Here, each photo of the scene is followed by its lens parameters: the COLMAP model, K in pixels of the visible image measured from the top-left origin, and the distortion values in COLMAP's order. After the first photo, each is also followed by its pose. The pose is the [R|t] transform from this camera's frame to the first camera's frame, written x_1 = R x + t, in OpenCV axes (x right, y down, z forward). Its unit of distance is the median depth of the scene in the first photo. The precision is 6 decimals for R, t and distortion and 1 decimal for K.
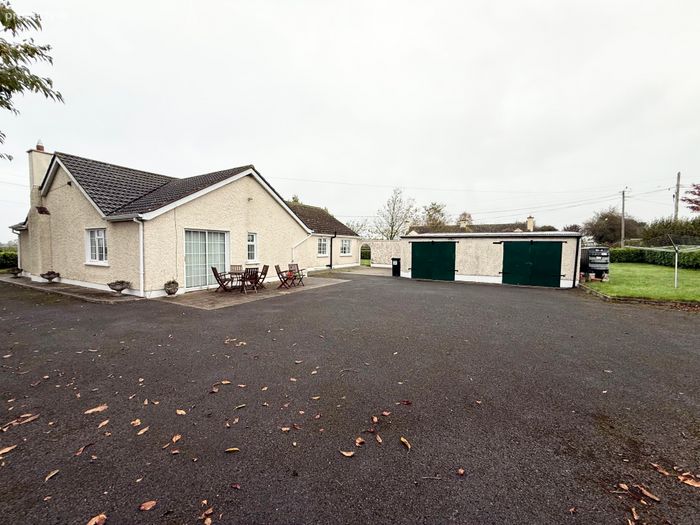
lens RADIAL K [[280.4, 0, 347.3], [0, 280.4, 262.9], [0, 0, 1]] dist [0.001268, -0.000106]
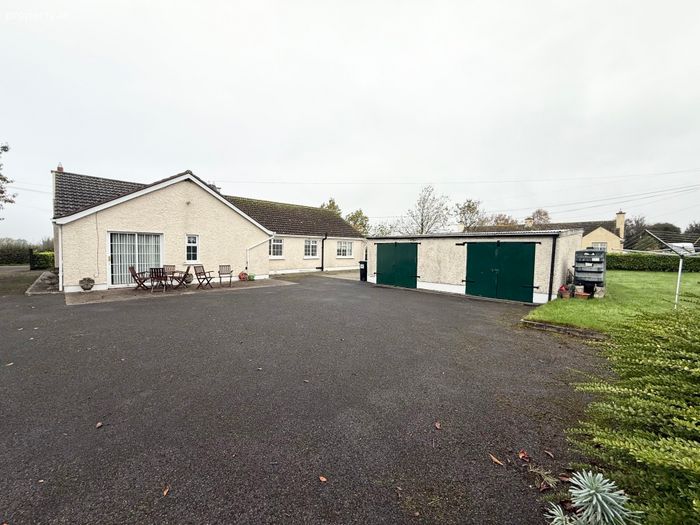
lens RADIAL K [[280.4, 0, 349.7], [0, 280.4, 261.6], [0, 0, 1]] dist [0.001268, -0.000106]
pose [[0.964707, 0.014778, -0.262912, 0.443021], [-0.018431, 0.999765, -0.011434, -0.005269], [0.262682, 0.015876, 0.964752, 0.127487]]
